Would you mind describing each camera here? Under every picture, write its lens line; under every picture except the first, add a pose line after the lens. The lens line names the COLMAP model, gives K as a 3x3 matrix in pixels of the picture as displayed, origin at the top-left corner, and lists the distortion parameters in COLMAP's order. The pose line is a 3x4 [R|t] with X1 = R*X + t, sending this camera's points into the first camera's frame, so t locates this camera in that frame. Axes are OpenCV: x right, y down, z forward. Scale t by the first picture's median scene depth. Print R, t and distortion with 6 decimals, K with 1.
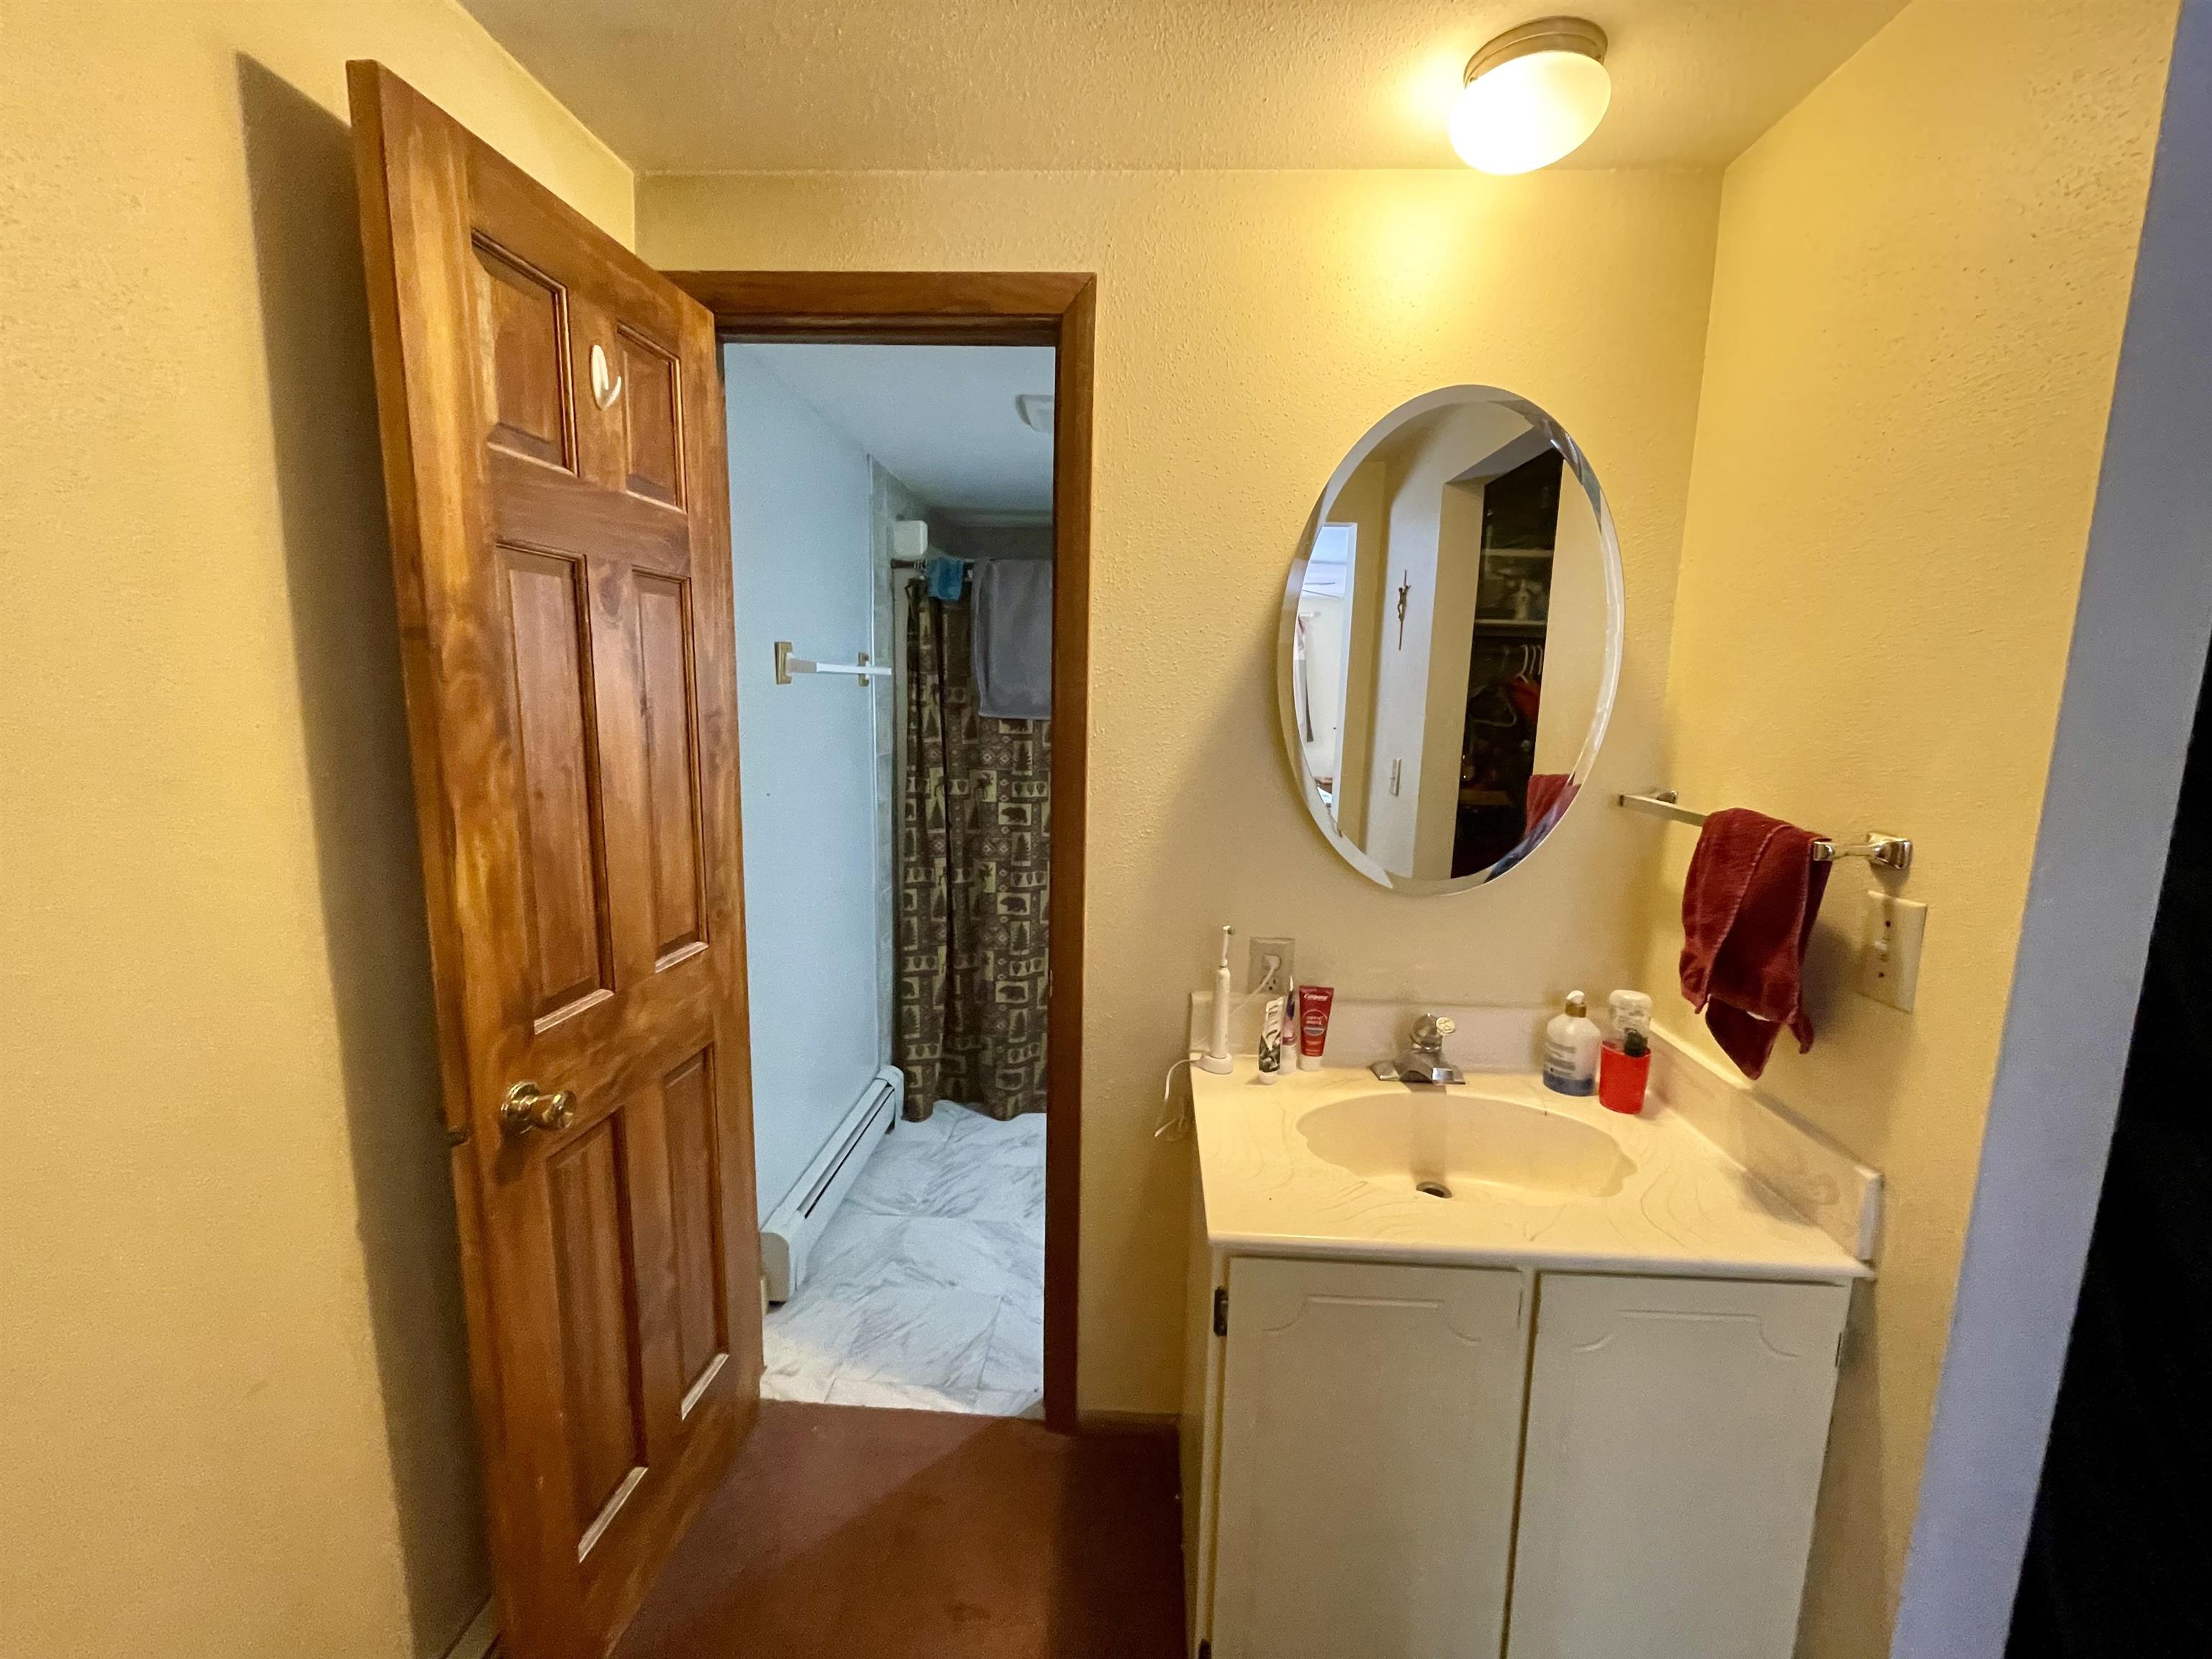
lens RADIAL K [[897.0, 0, 1109.1], [0, 897.0, 826.6], [0, 0, 1]] dist [-0.001561, -0.000131]
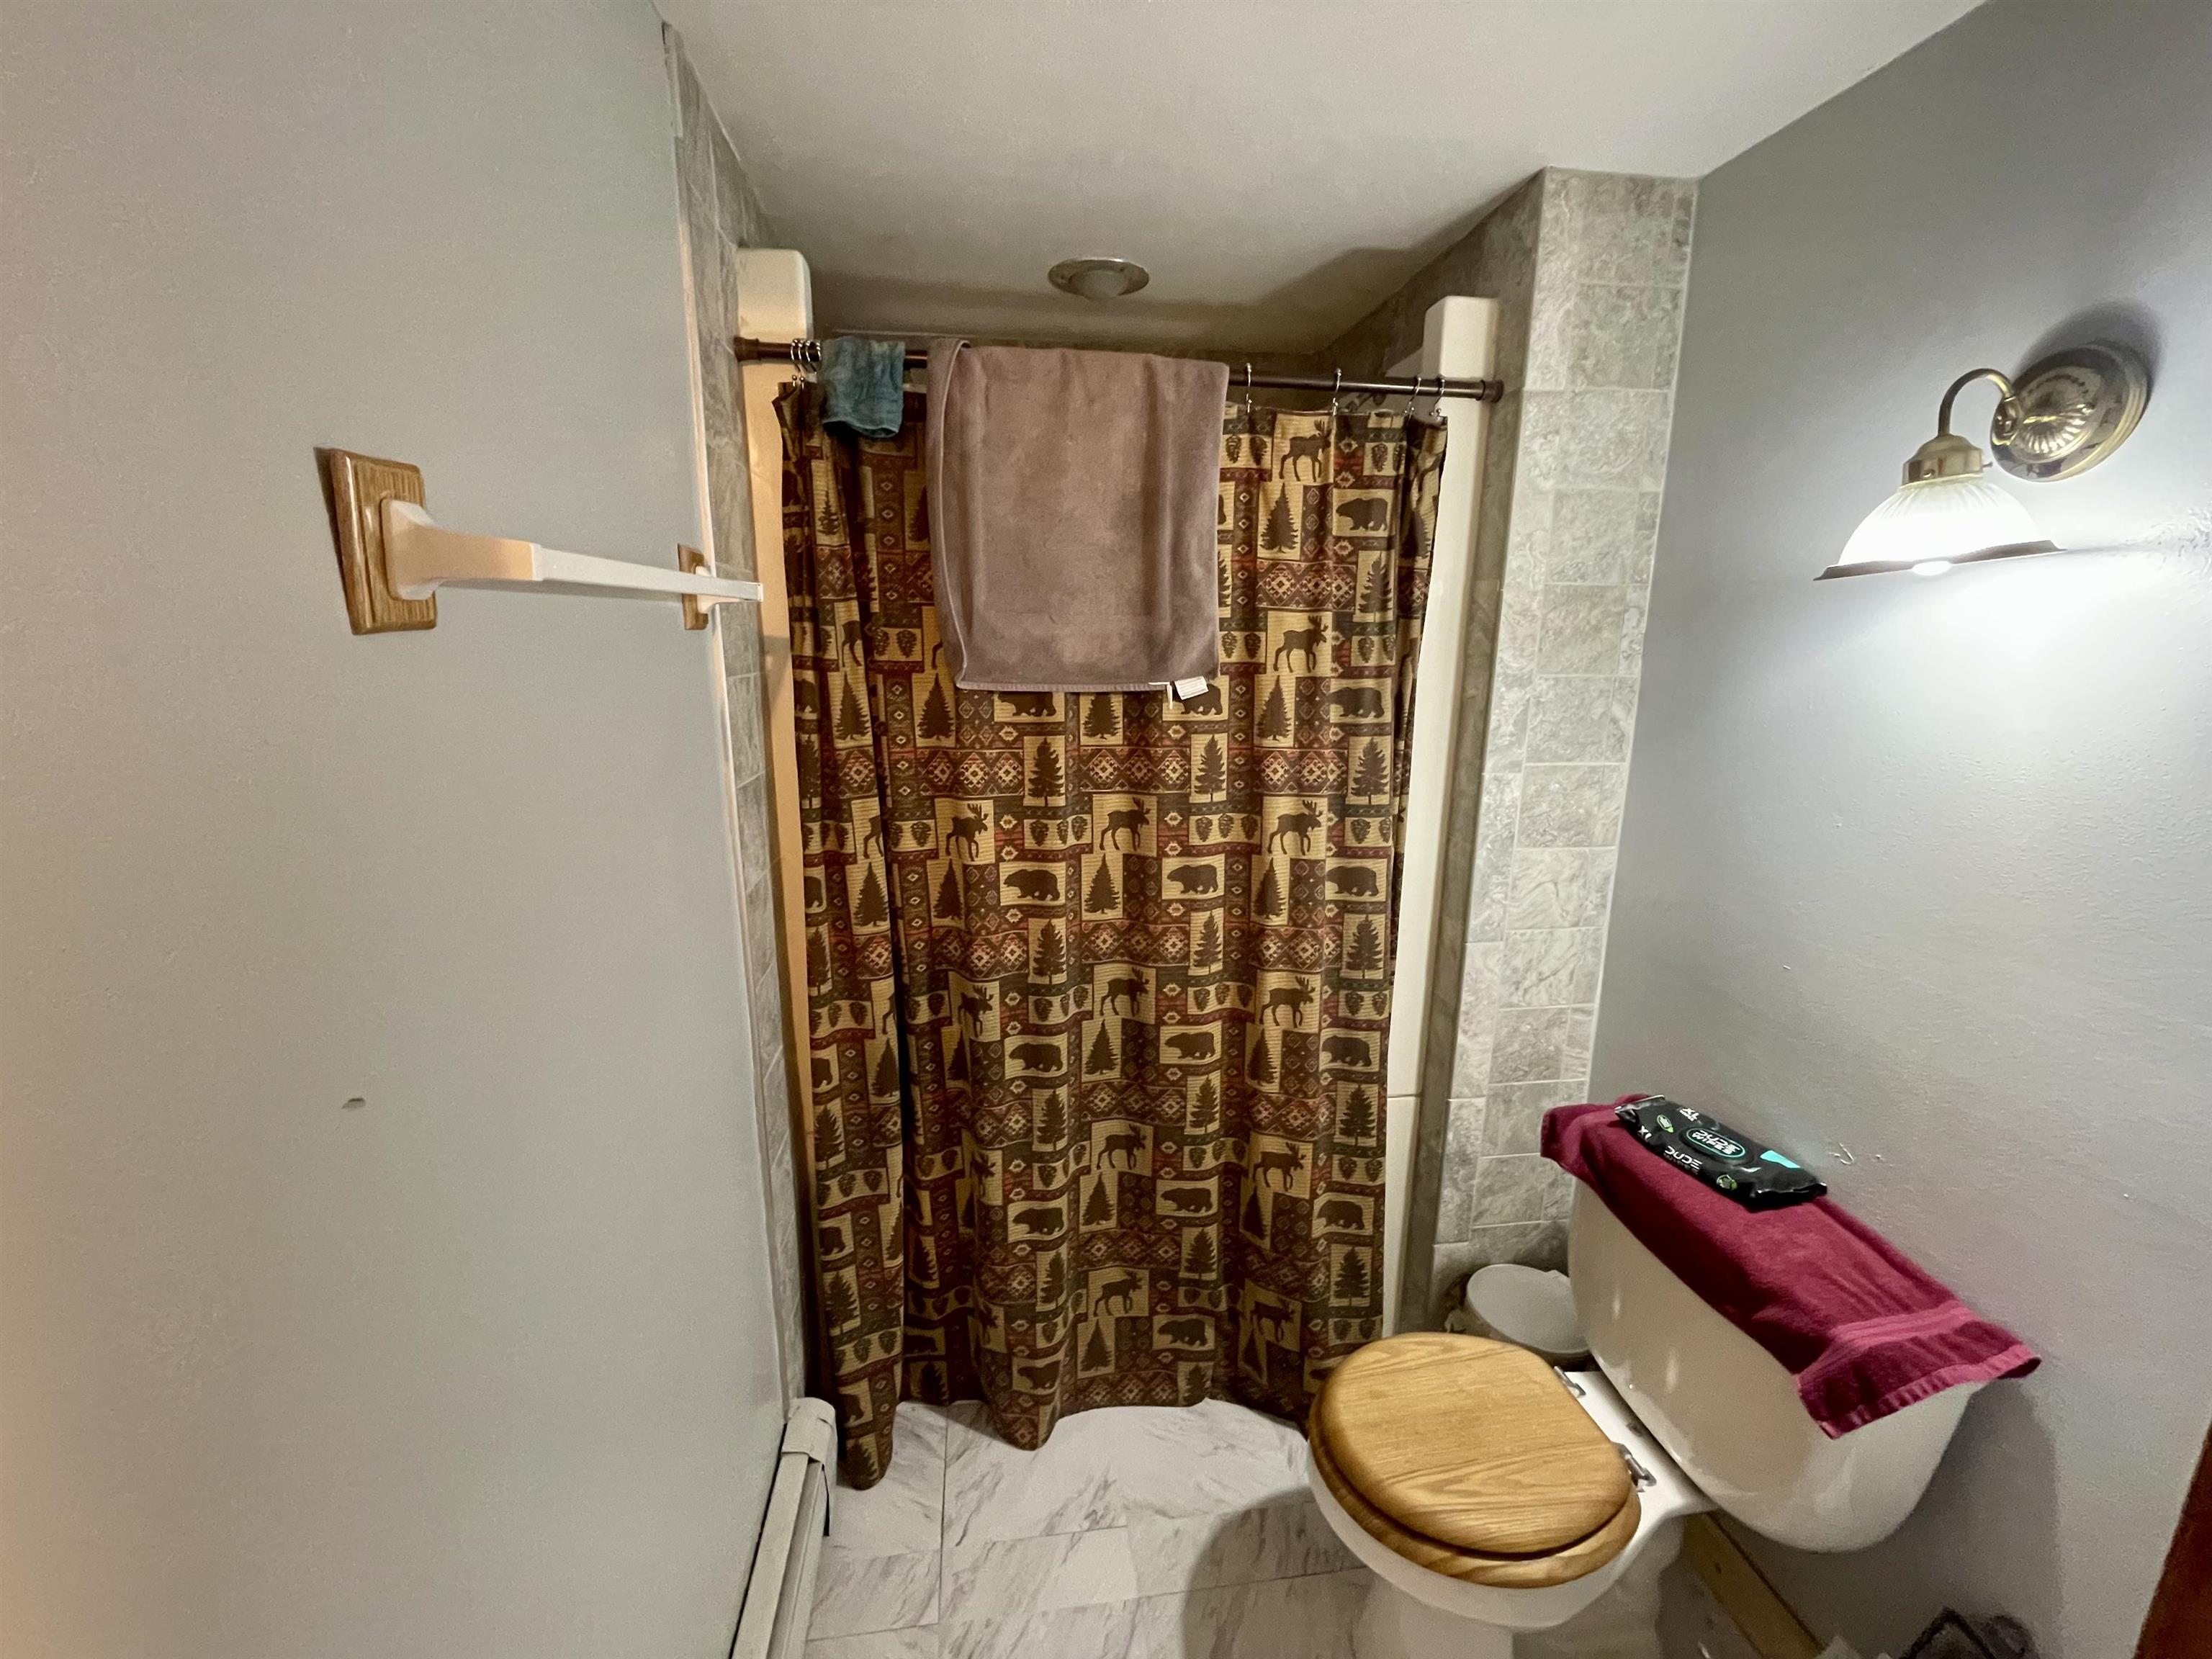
lens RADIAL K [[897.0, 0, 1108.1], [0, 897.0, 829.9], [0, 0, 1]] dist [-0.001561, -0.000131]
pose [[0.982558, -0.056655, 0.177113, -0.150066], [0.043544, 0.996076, 0.077055, -0.080095], [-0.180784, -0.067999, 0.981169, 0.504234]]
